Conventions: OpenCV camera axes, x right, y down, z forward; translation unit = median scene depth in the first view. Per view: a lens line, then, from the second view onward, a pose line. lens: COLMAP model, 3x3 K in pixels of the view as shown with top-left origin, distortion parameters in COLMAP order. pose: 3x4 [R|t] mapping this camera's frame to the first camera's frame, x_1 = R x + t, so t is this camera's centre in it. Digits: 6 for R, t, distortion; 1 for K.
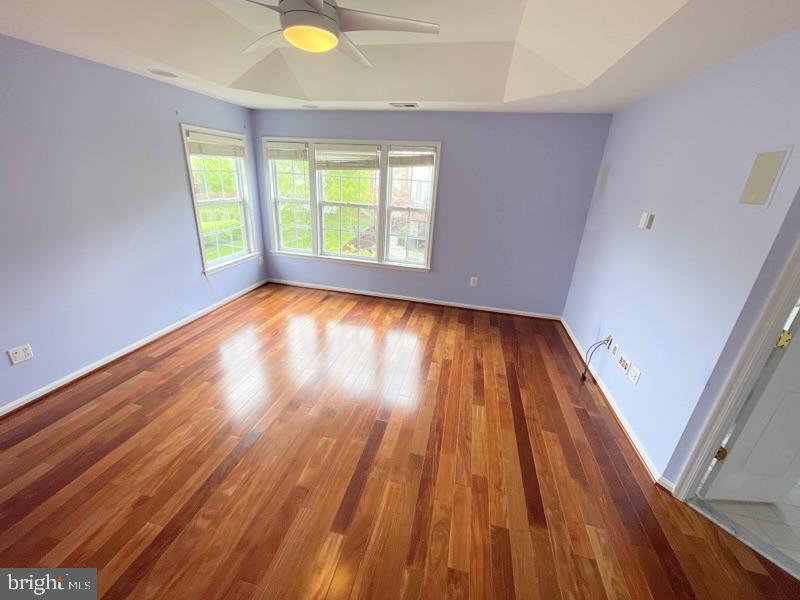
lens RADIAL K [[323.8, 0, 394.9], [0, 323.8, 301.2], [0, 0, 1]] dist [-0.008460, -0.001445]
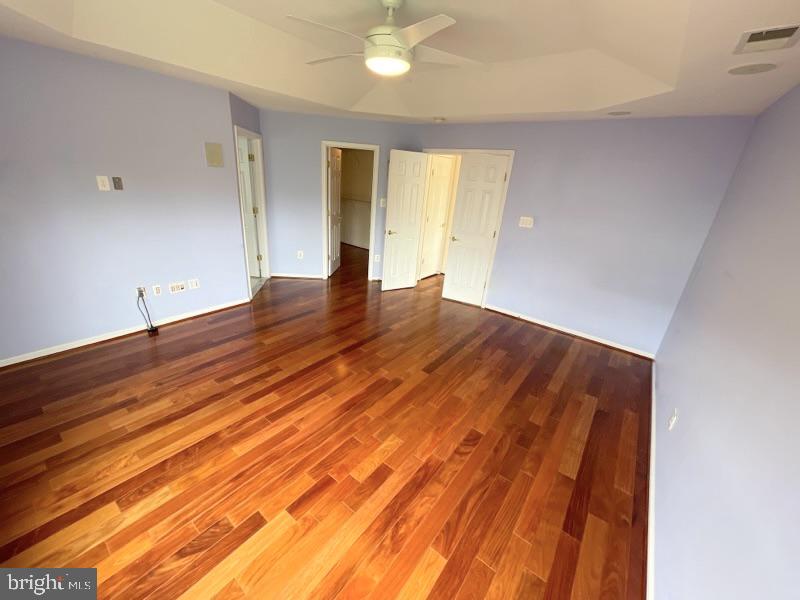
lens RADIAL K [[323.8, 0, 398.1], [0, 323.8, 298.3], [0, 0, 1]] dist [-0.008460, -0.001445]
pose [[-0.908703, -0.250591, 0.333860, -0.492639], [0.035721, 0.750163, 0.660288, -0.517614], [-0.415912, 0.611931, -0.672724, 1.245904]]
